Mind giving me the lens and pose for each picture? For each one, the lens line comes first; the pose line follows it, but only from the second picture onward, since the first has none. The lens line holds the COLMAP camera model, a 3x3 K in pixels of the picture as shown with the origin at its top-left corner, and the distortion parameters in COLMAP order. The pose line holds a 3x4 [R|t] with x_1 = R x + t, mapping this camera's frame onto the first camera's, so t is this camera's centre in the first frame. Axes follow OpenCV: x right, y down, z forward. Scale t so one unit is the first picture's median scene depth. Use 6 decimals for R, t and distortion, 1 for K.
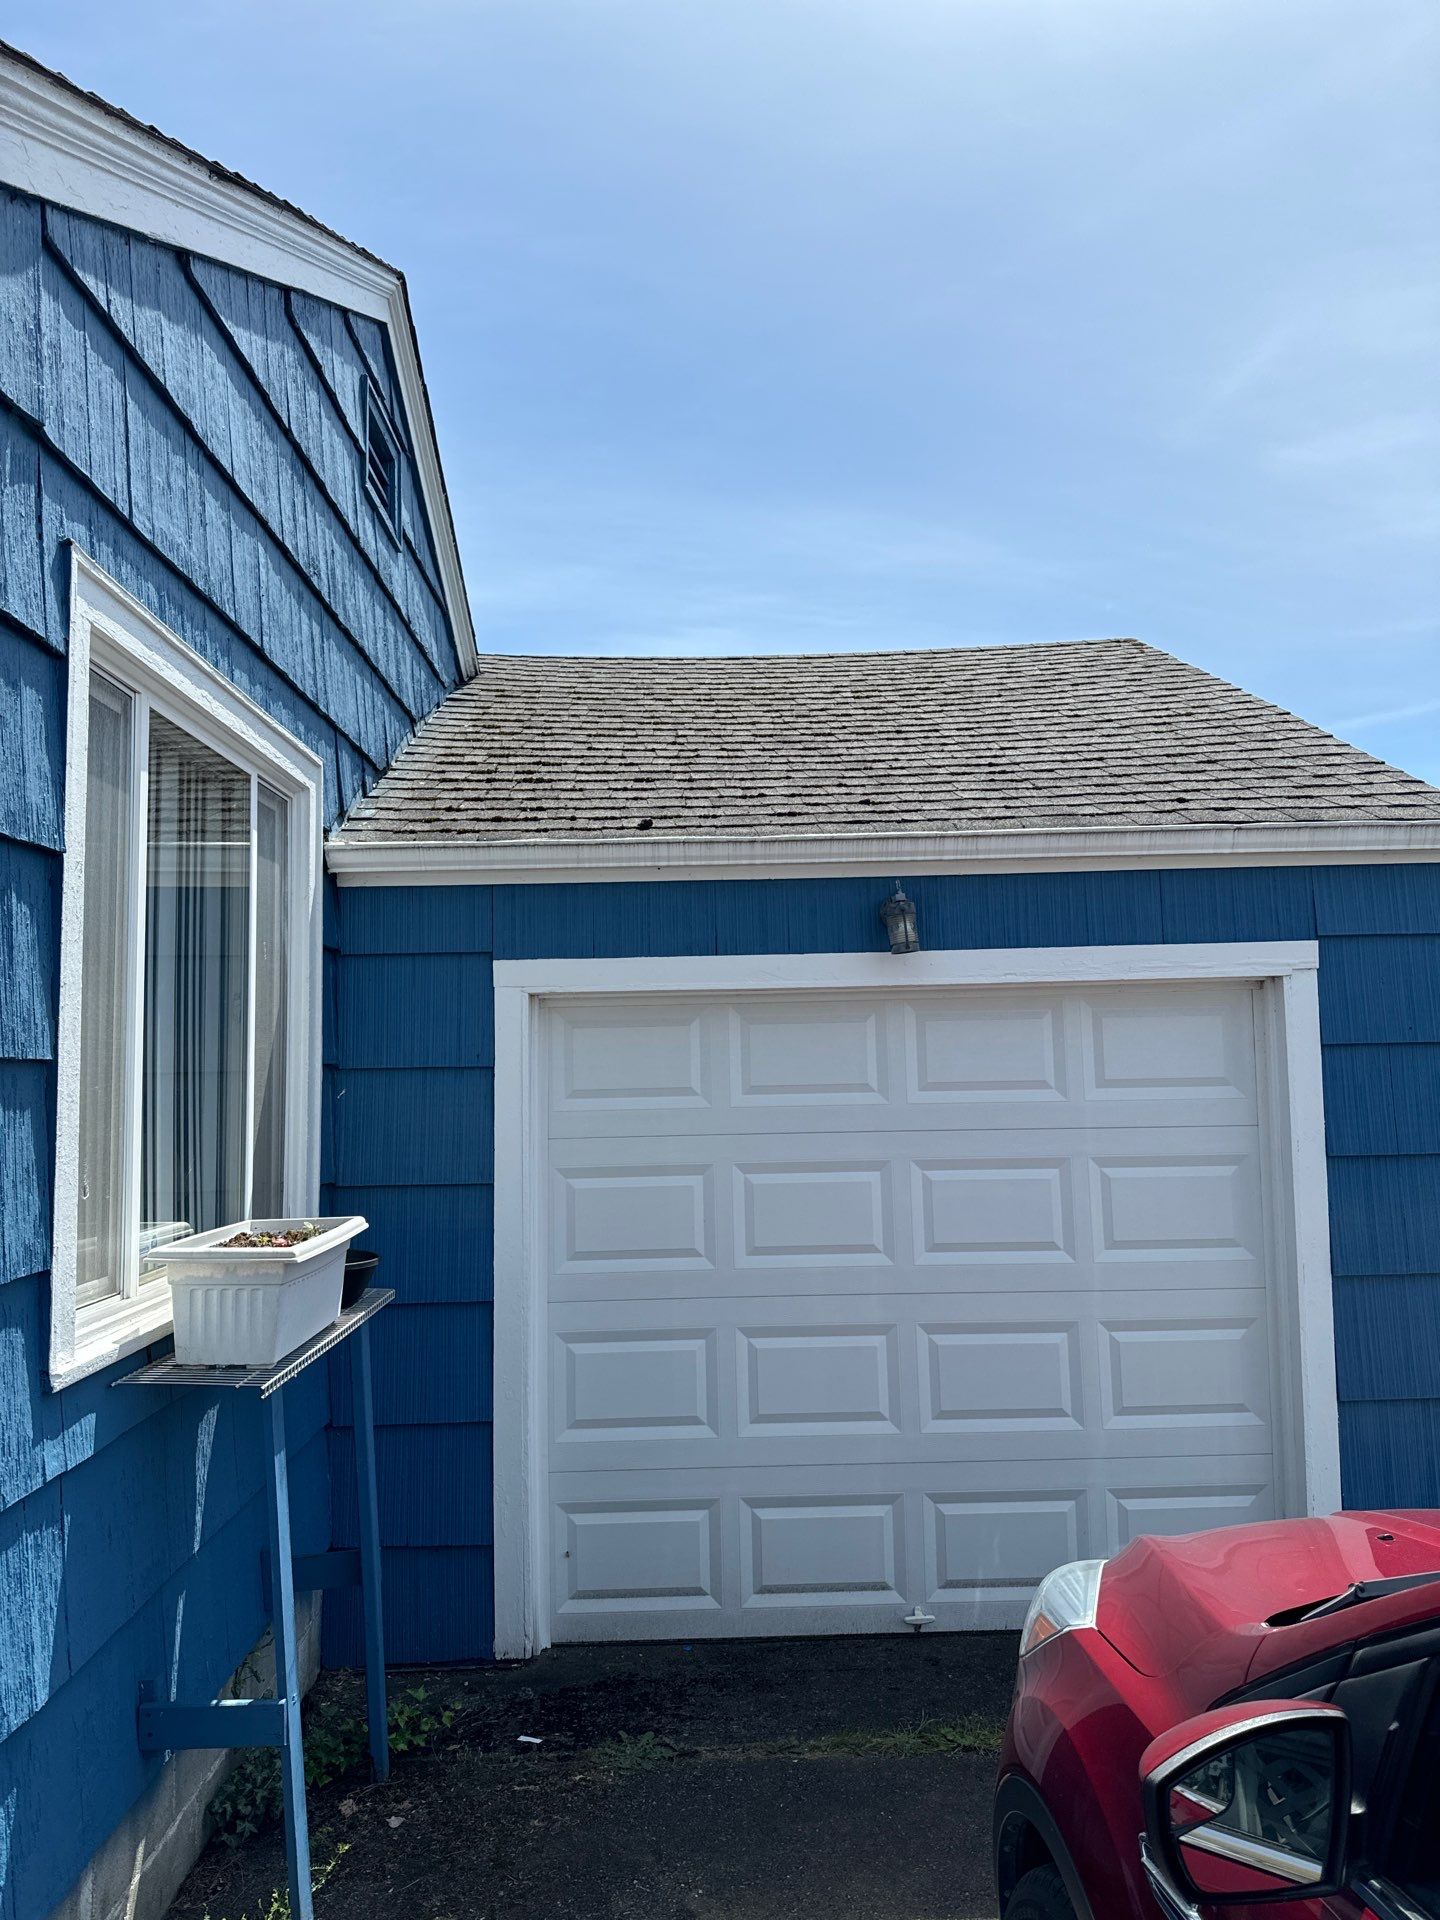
lens RADIAL K [[1369.3, 0, 720.0], [0, 1369.3, 960.0], [0, 0, 1]] dist [0.060484, -0.000680]
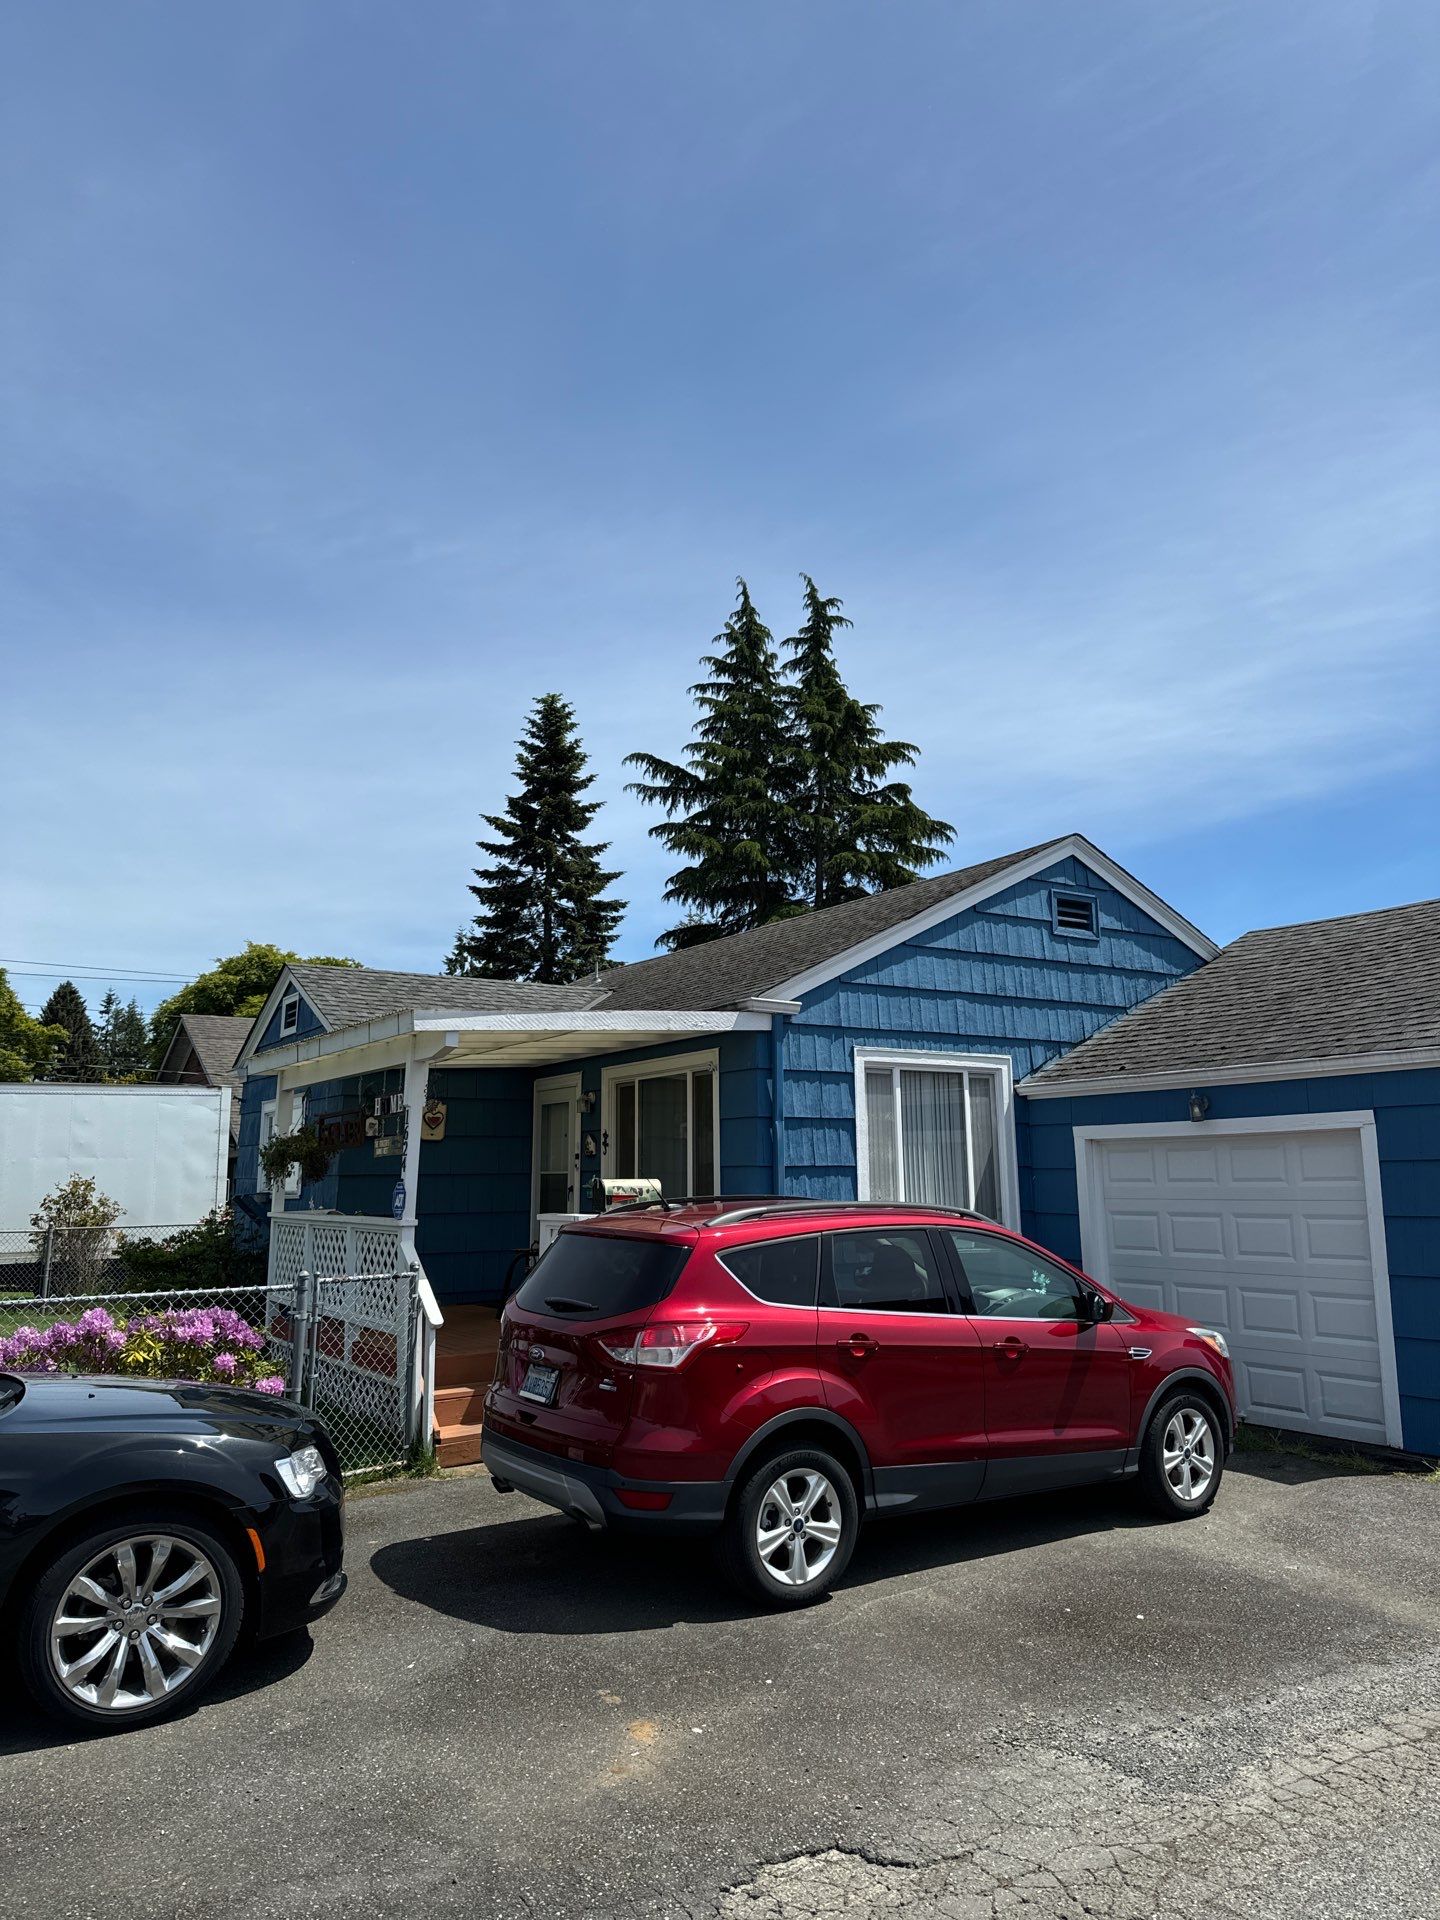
lens RADIAL K [[1369.3, 0, 720.0], [0, 1369.3, 960.0], [0, 0, 1]] dist [0.060484, -0.000680]
pose [[0.521196, -0.123171, -0.844502, 1.695494], [0.072602, 0.992343, -0.099926, -0.099548], [0.850343, -0.009232, 0.526147, -0.907669]]
